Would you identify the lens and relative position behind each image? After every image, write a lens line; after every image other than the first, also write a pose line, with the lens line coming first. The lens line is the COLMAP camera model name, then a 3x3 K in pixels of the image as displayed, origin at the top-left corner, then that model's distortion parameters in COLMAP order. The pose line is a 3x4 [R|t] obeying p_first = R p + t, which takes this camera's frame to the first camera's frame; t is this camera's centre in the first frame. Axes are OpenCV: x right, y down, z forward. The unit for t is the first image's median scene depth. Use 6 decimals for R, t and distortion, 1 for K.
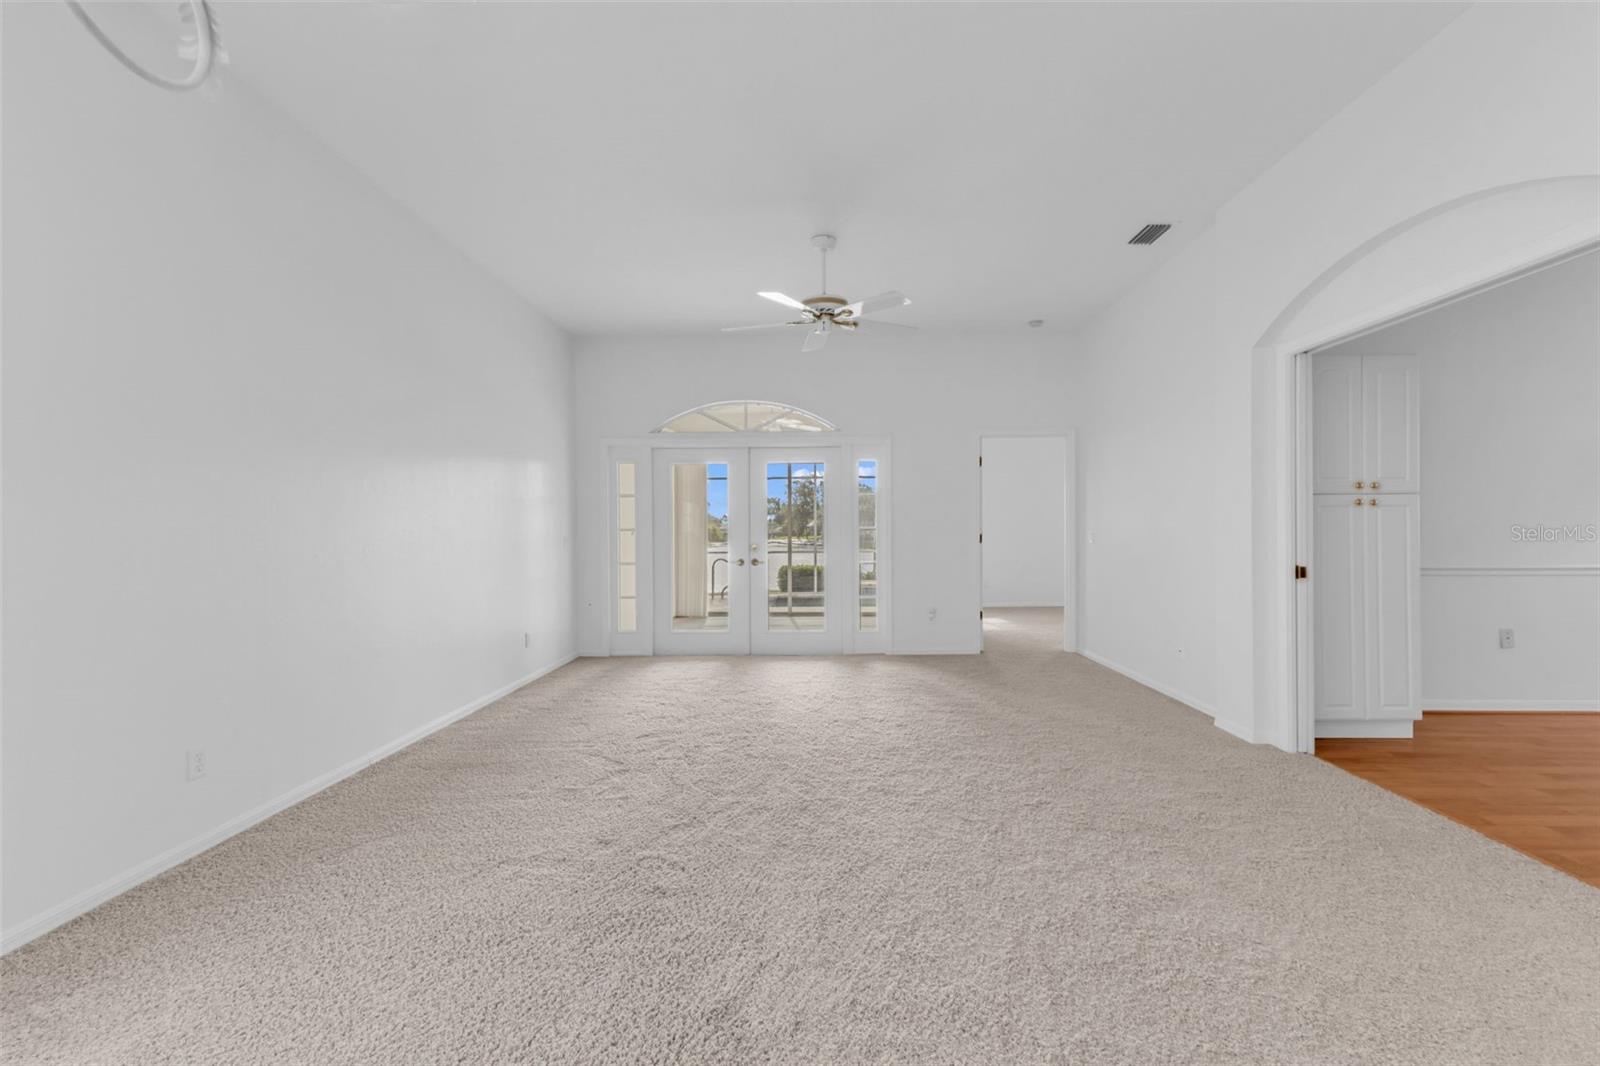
lens RADIAL K [[688.2, 0, 797.9], [0, 688.2, 529.5], [0, 0, 1]] dist [0.011625, -0.000235]
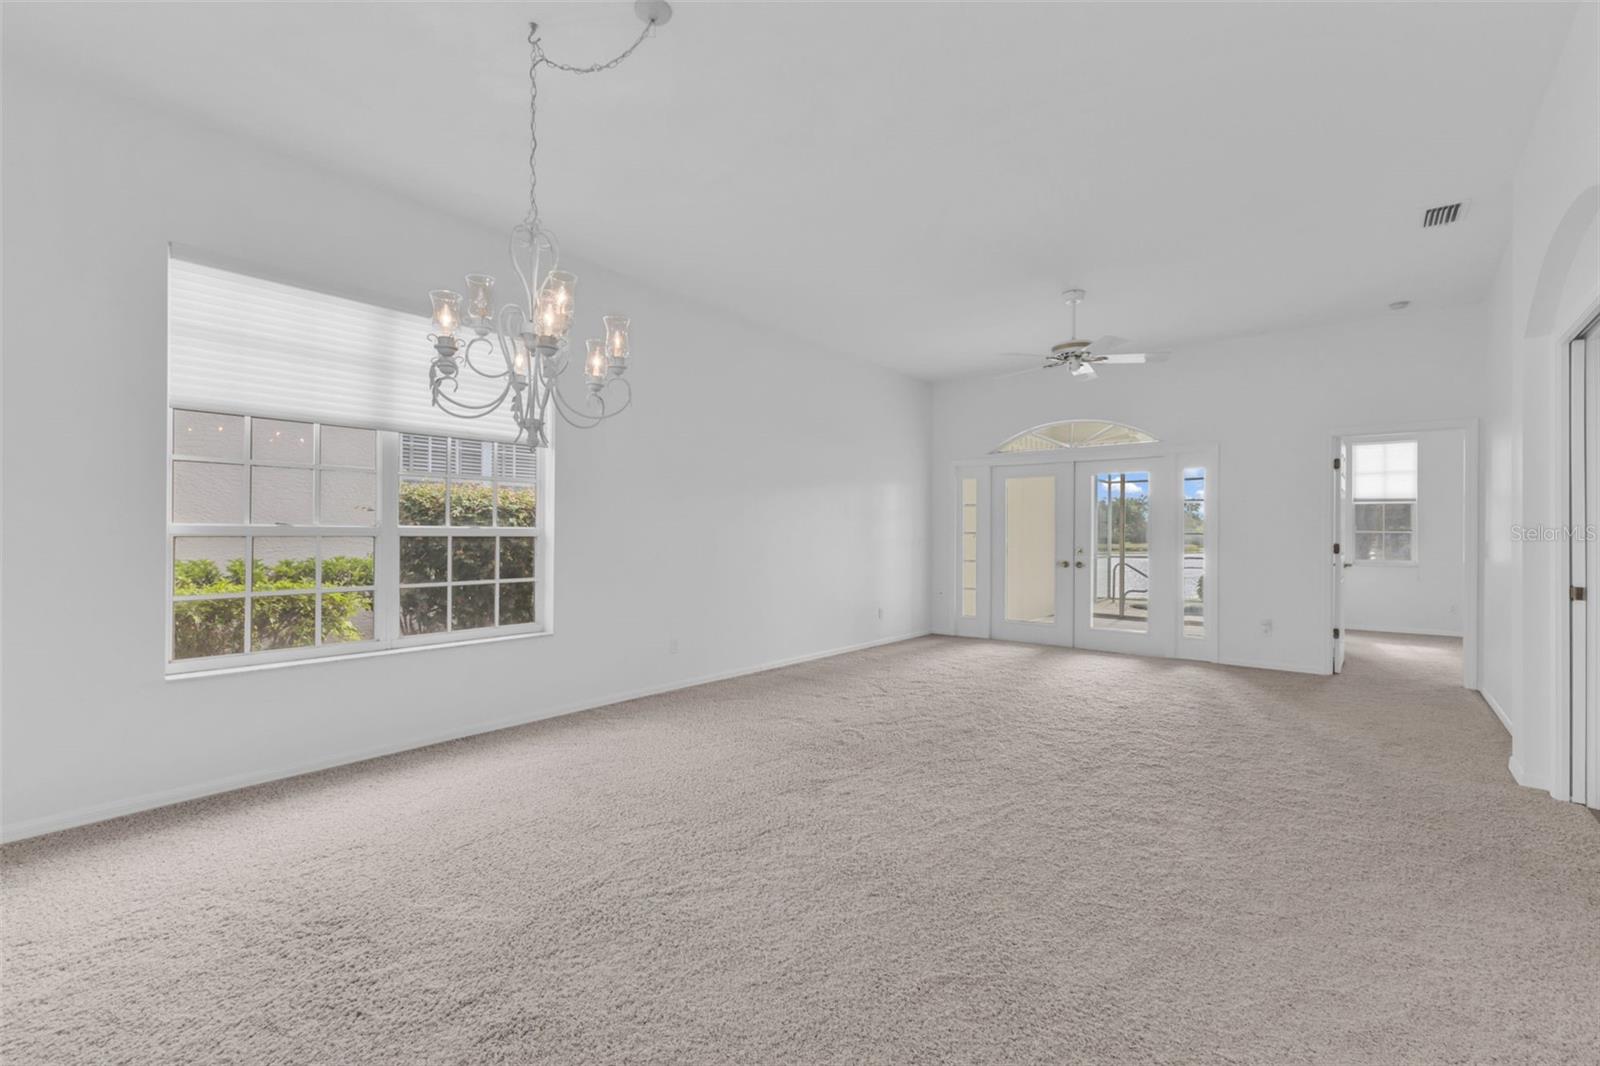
lens RADIAL K [[705.2, 0, 807.3], [0, 705.2, 515.0], [0, 0, 1]] dist [0.000174, 0.000282]
pose [[0.788557, -0.002441, -0.614957, 0.510212], [-0.013328, 0.999689, -0.021058, -0.004767], [0.614818, 0.024802, 0.788279, -0.285593]]
